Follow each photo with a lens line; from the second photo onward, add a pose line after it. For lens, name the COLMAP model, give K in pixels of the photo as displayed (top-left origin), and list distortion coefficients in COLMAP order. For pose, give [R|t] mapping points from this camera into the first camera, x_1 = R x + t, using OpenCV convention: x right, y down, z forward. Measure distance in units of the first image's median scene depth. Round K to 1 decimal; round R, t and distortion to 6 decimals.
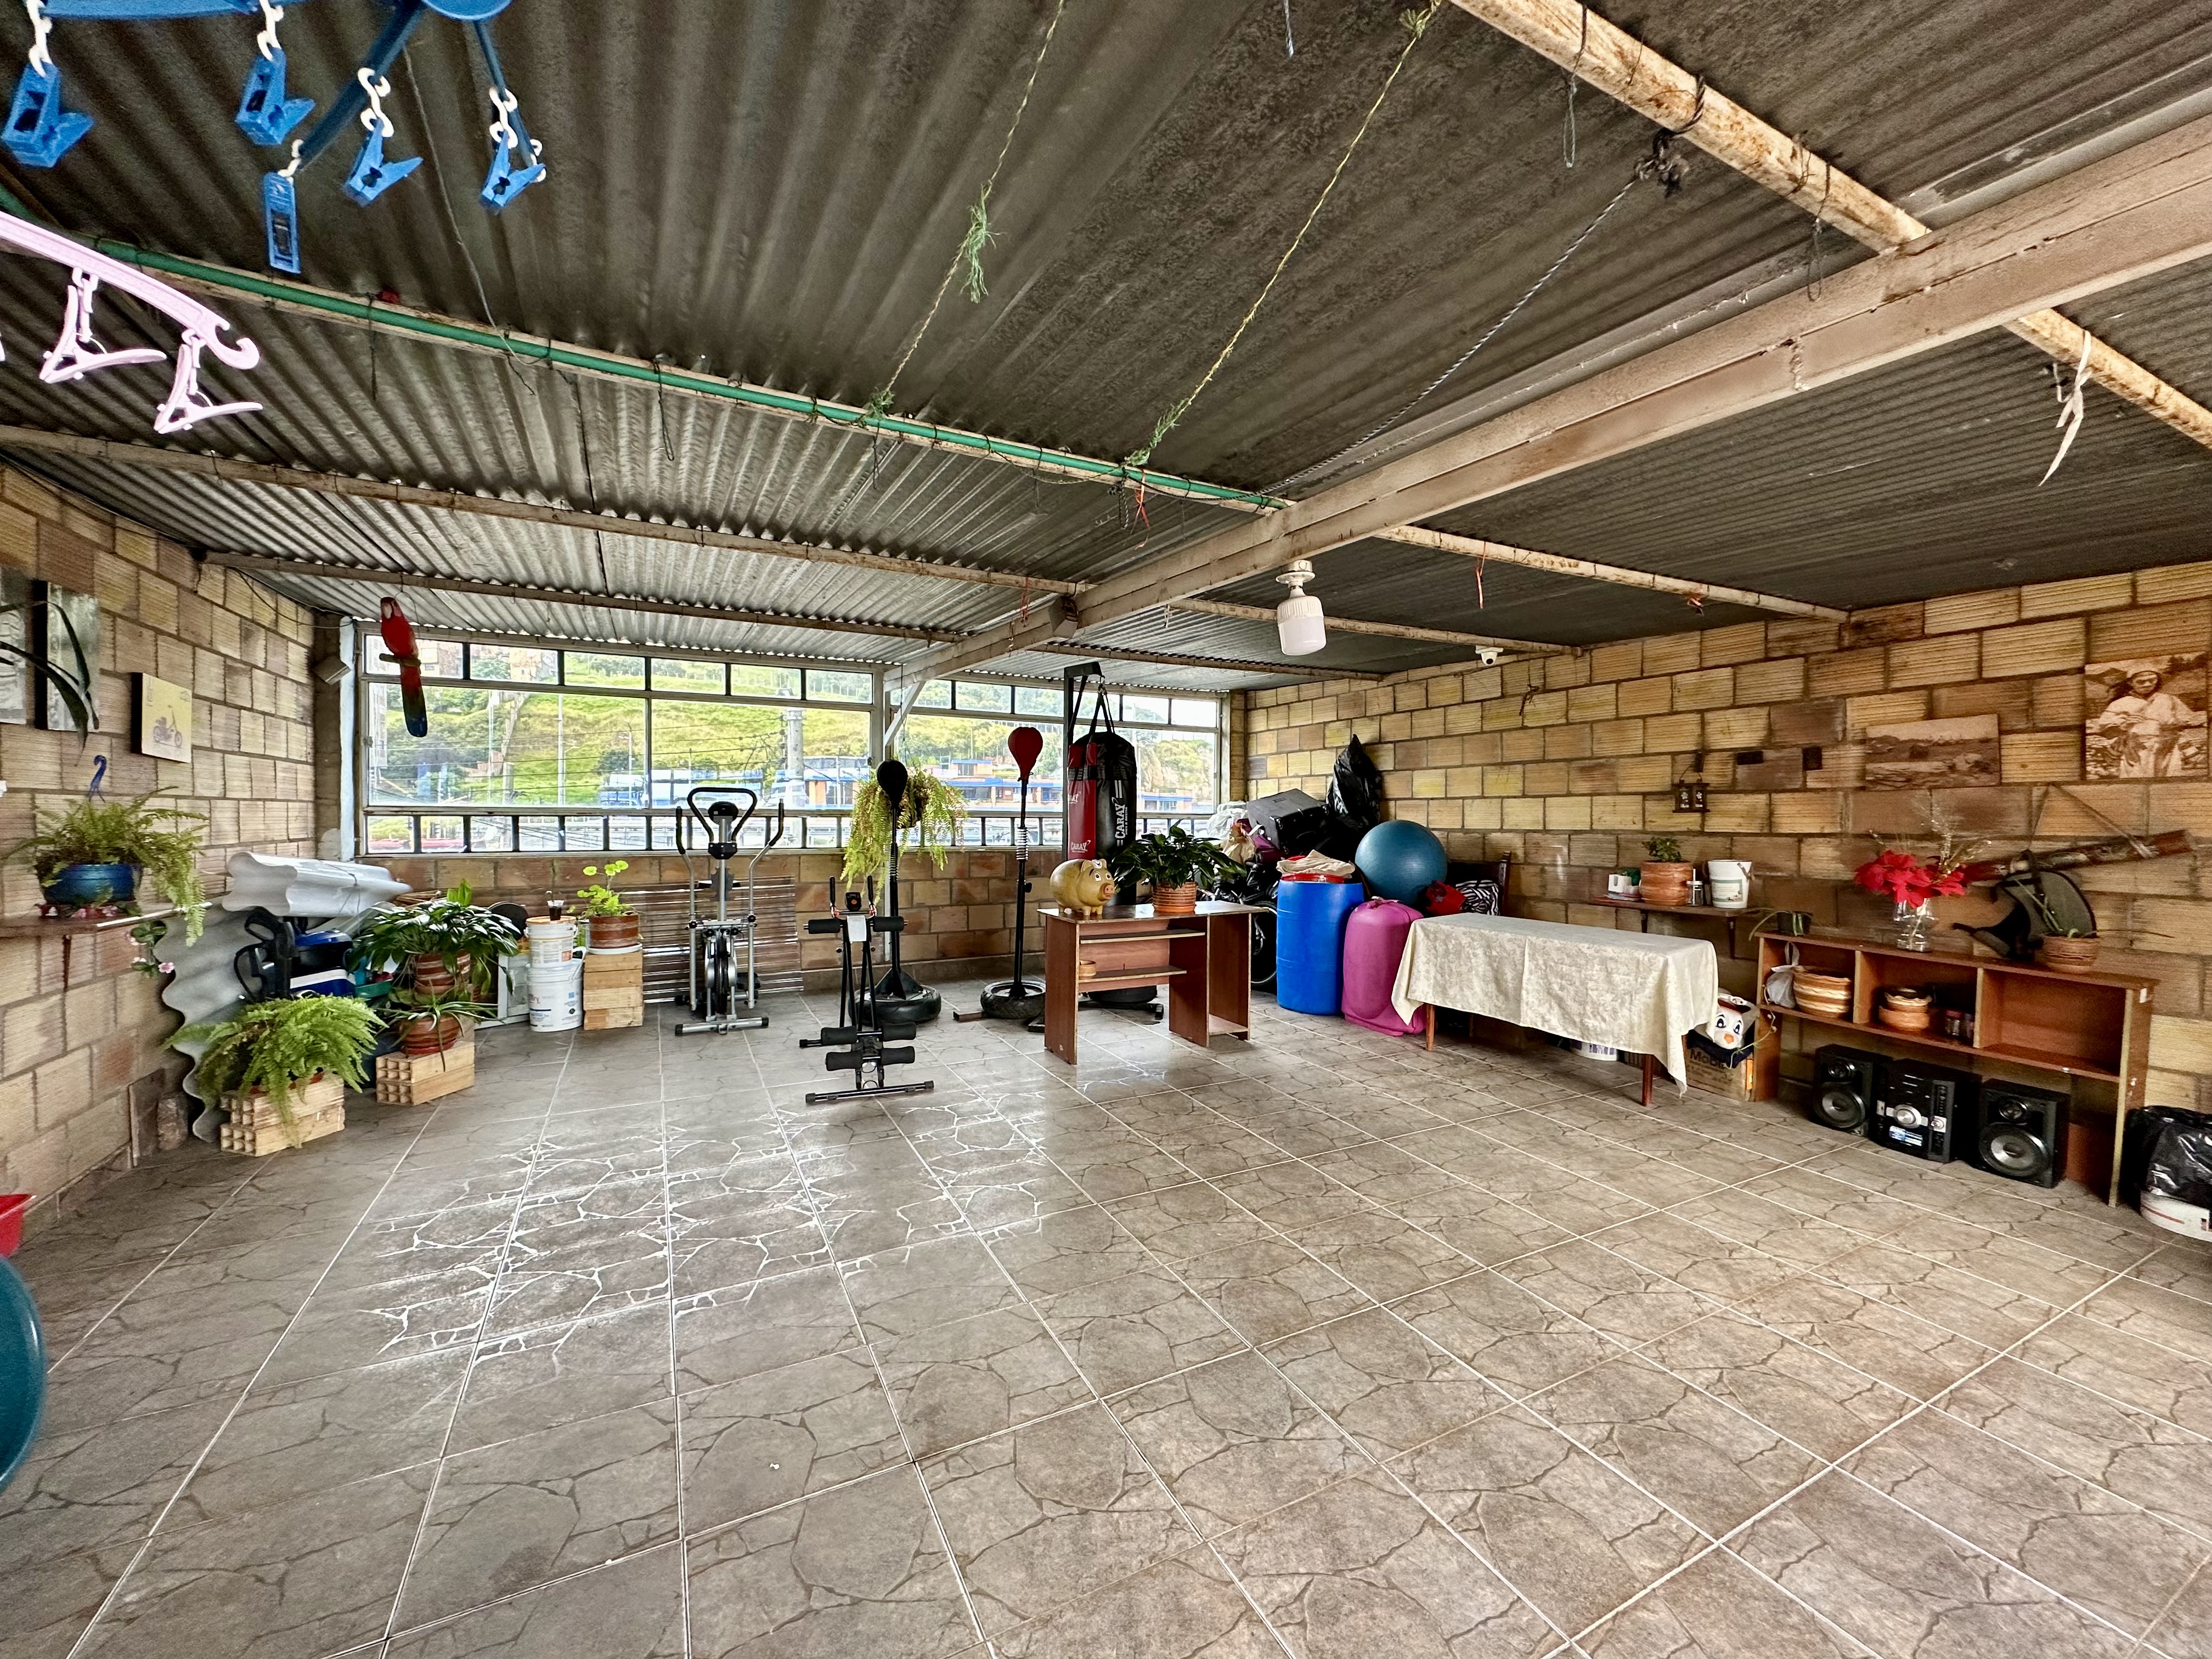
lens RADIAL K [[880.4, 0, 1105.0], [0, 880.4, 825.7], [0, 0, 1]] dist [-0.000483, 0.000173]
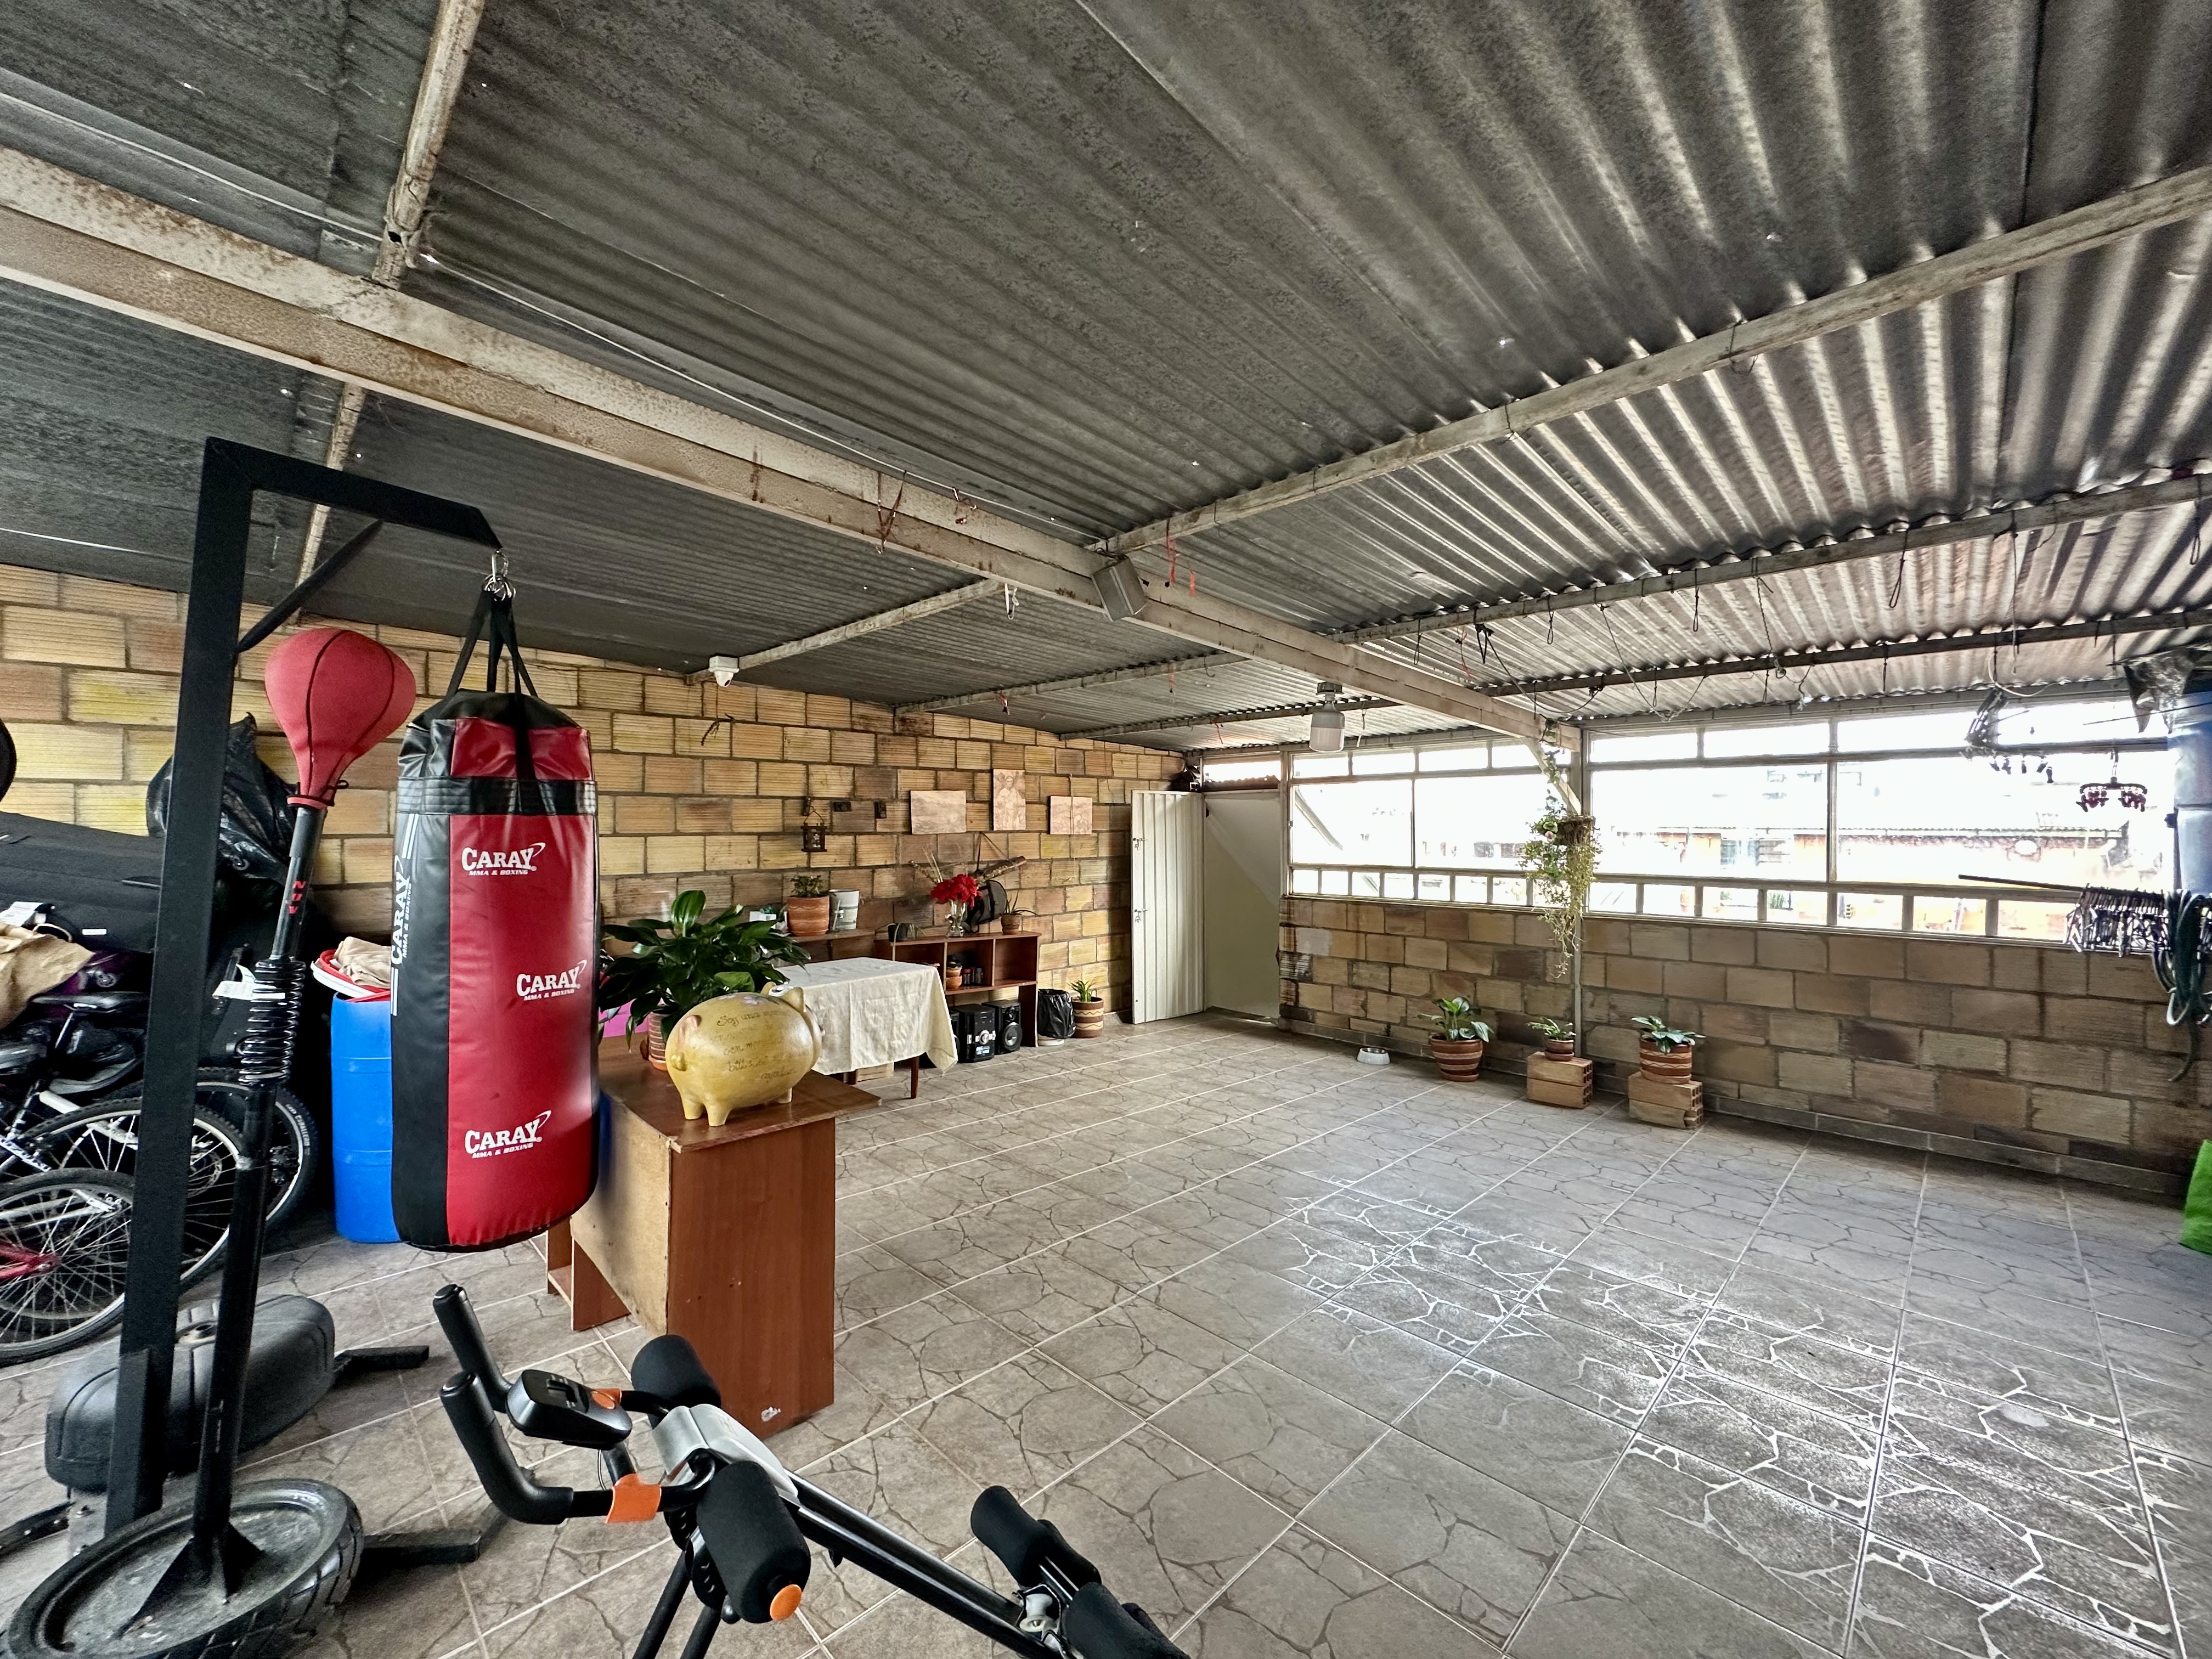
lens RADIAL K [[880.4, 0, 1105.0], [0, 880.4, 825.7], [0, 0, 1]] dist [-0.000483, 0.000173]
pose [[-0.303868, -0.003995, 0.952706, -0.653718], [0.006695, 0.999958, 0.006329, -0.064336], [-0.952691, 0.008301, -0.303828, 1.191273]]
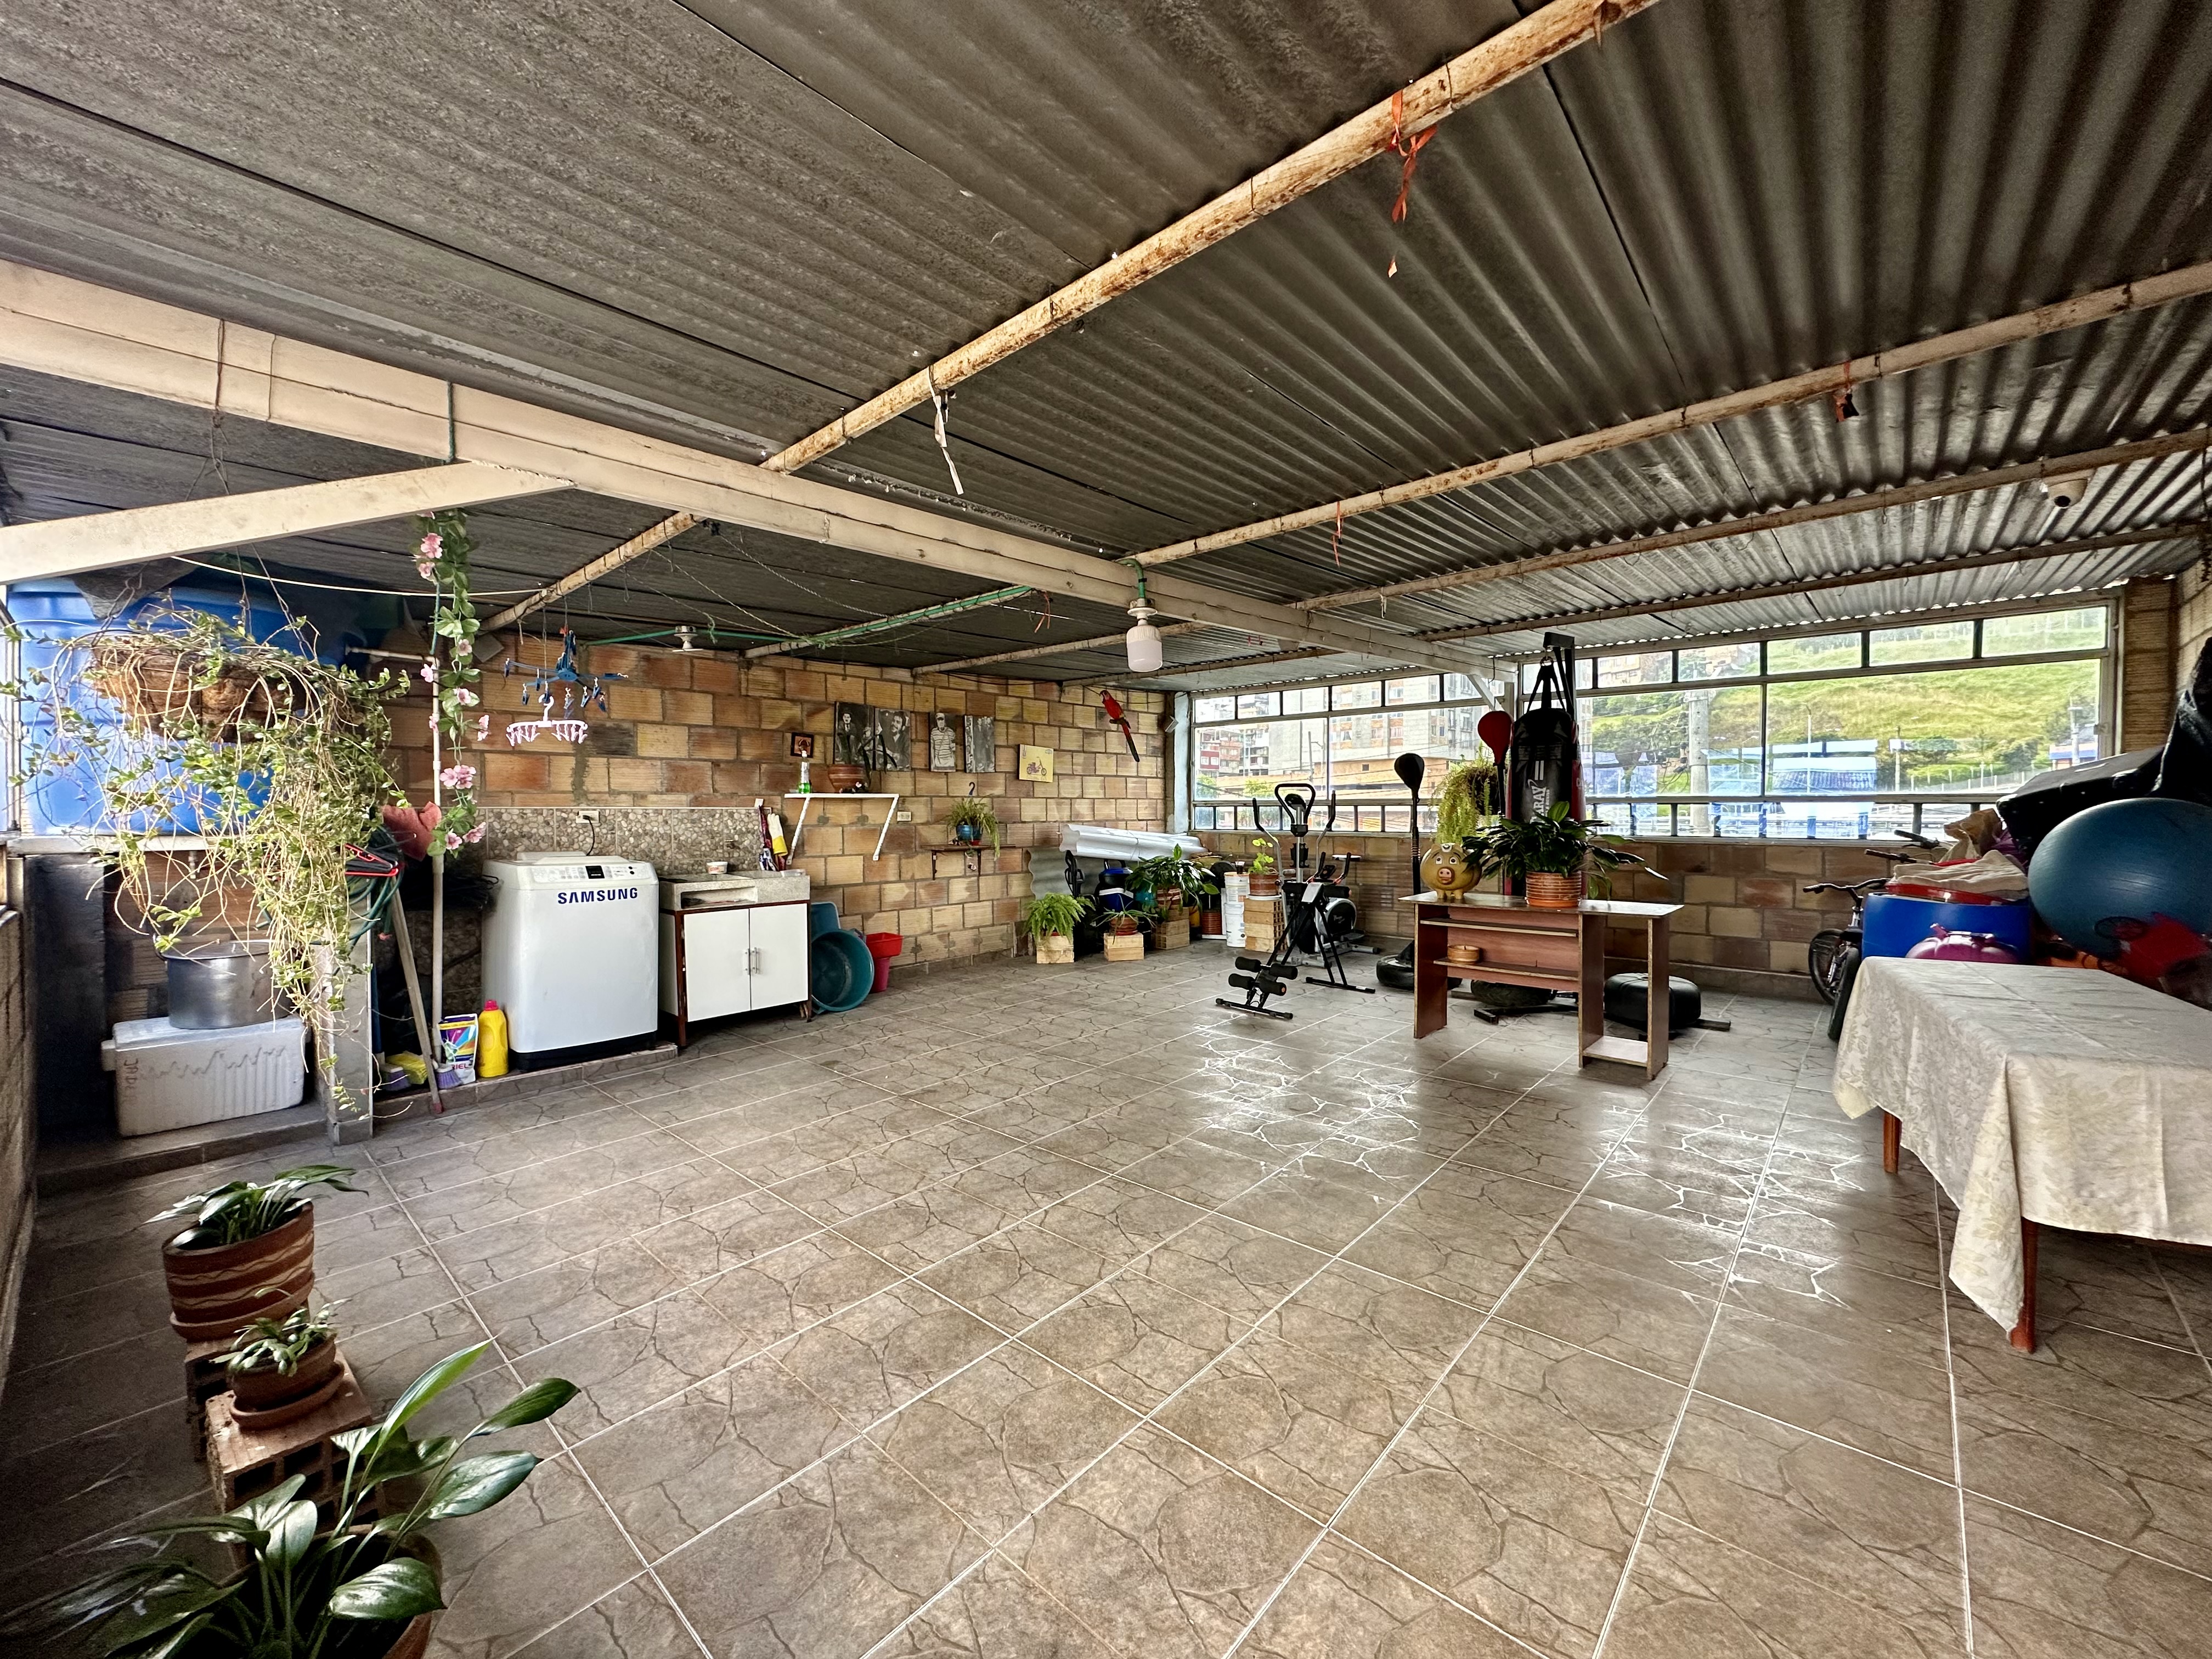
lens RADIAL K [[880.4, 0, 1105.0], [0, 880.4, 825.7], [0, 0, 1]] dist [-0.000483, 0.000173]
pose [[0.347687, 0.011144, -0.937544, 0.968132], [-0.005004, 0.999937, 0.010031, 0.012623], [0.937597, 0.001204, 0.347721, 0.345483]]
